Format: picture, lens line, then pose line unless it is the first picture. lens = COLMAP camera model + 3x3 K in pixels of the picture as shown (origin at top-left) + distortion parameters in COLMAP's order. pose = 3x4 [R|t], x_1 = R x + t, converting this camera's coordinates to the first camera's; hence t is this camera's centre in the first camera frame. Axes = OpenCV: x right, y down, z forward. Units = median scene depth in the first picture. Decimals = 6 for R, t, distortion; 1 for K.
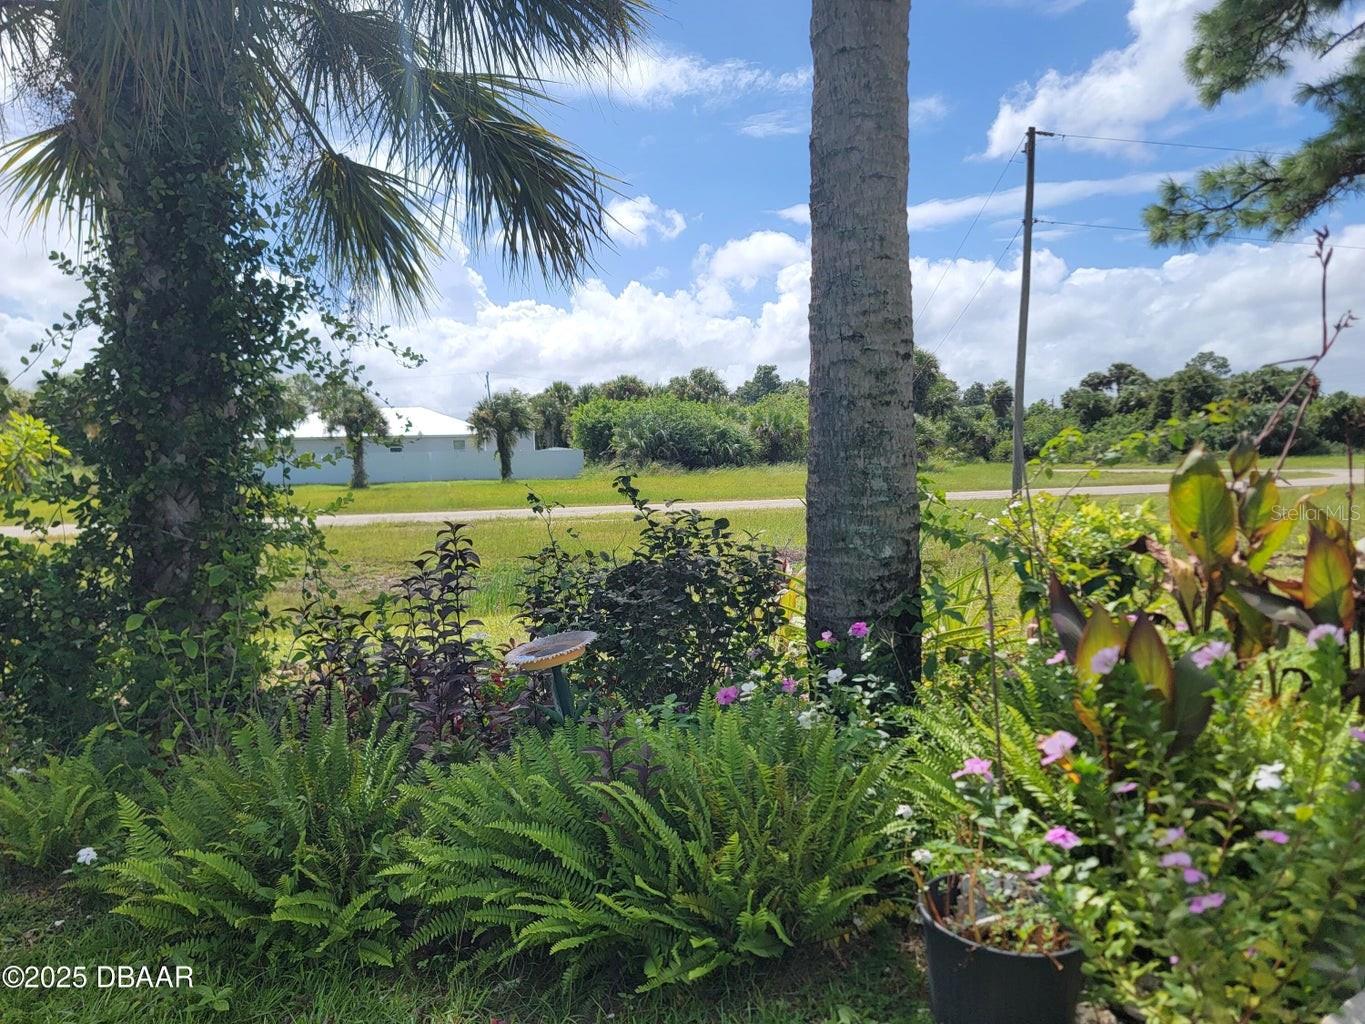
lens RADIAL K [[953.5, 0, 680.7], [0, 953.5, 513.5], [0, 0, 1]] dist [0.042506, -0.005896]
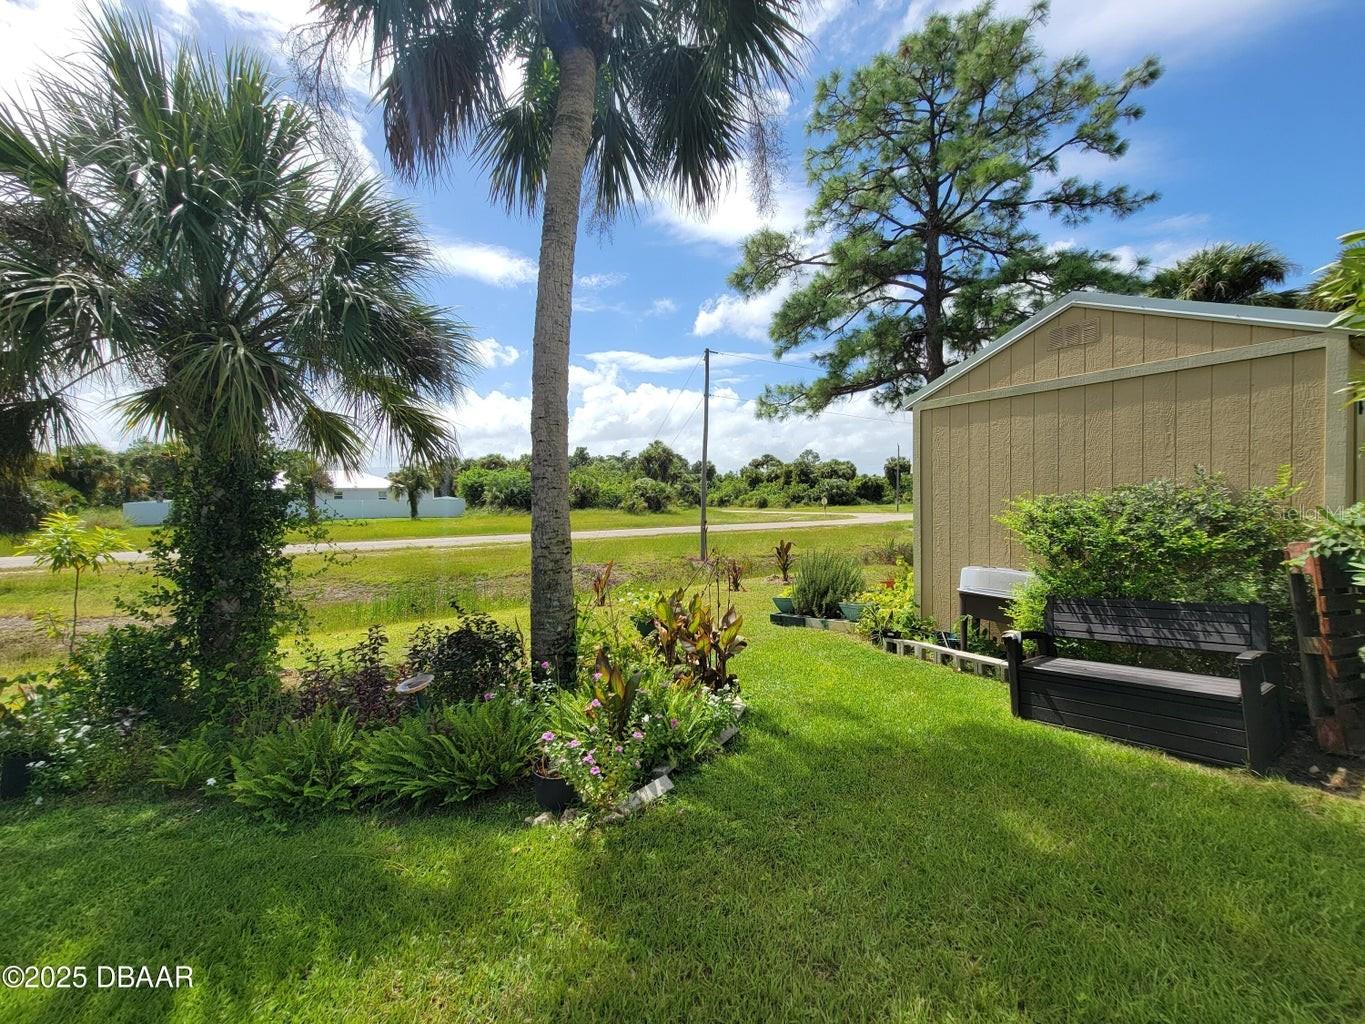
lens RADIAL K [[556.3, 0, 681.7], [0, 556.3, 509.9], [0, 0, 1]] dist [0.002858, 0.000682]
pose [[0.964906, 0.007291, 0.262493, 0.088445], [0.002579, 0.999303, -0.037237, -0.149006], [-0.262581, 0.036608, 0.964215, -0.373966]]
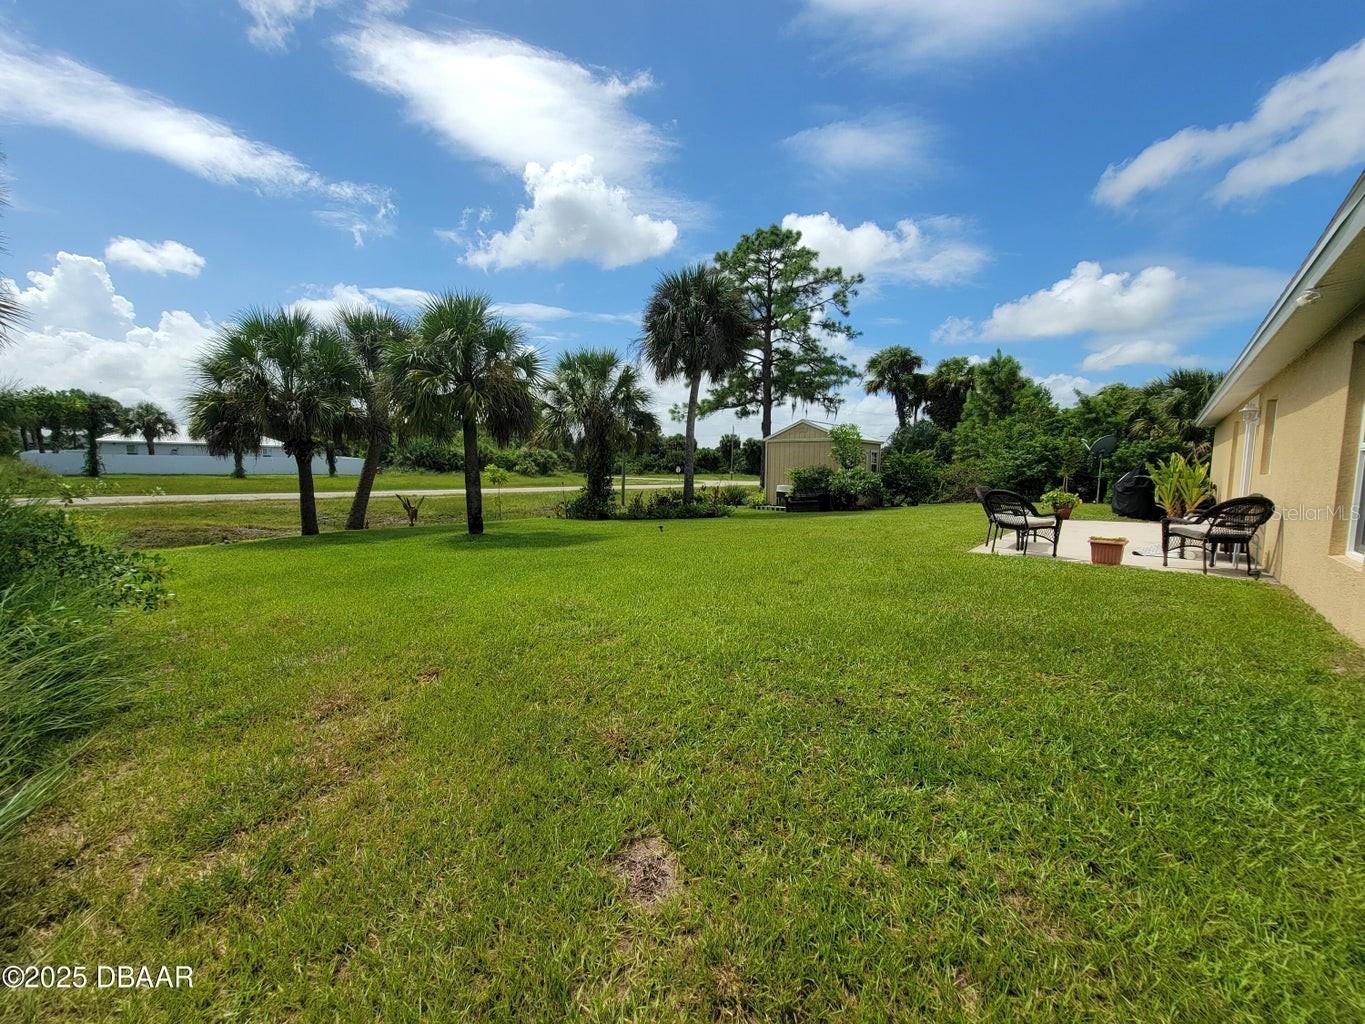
lens RADIAL K [[556.3, 0, 676.1], [0, 556.3, 513.7], [0, 0, 1]] dist [0.002858, 0.000682]
pose [[0.850024, -0.007031, 0.526697, -2.254850], [-0.008304, 0.999608, 0.026746, 0.054343], [-0.526678, -0.027108, 0.849632, -2.965153]]
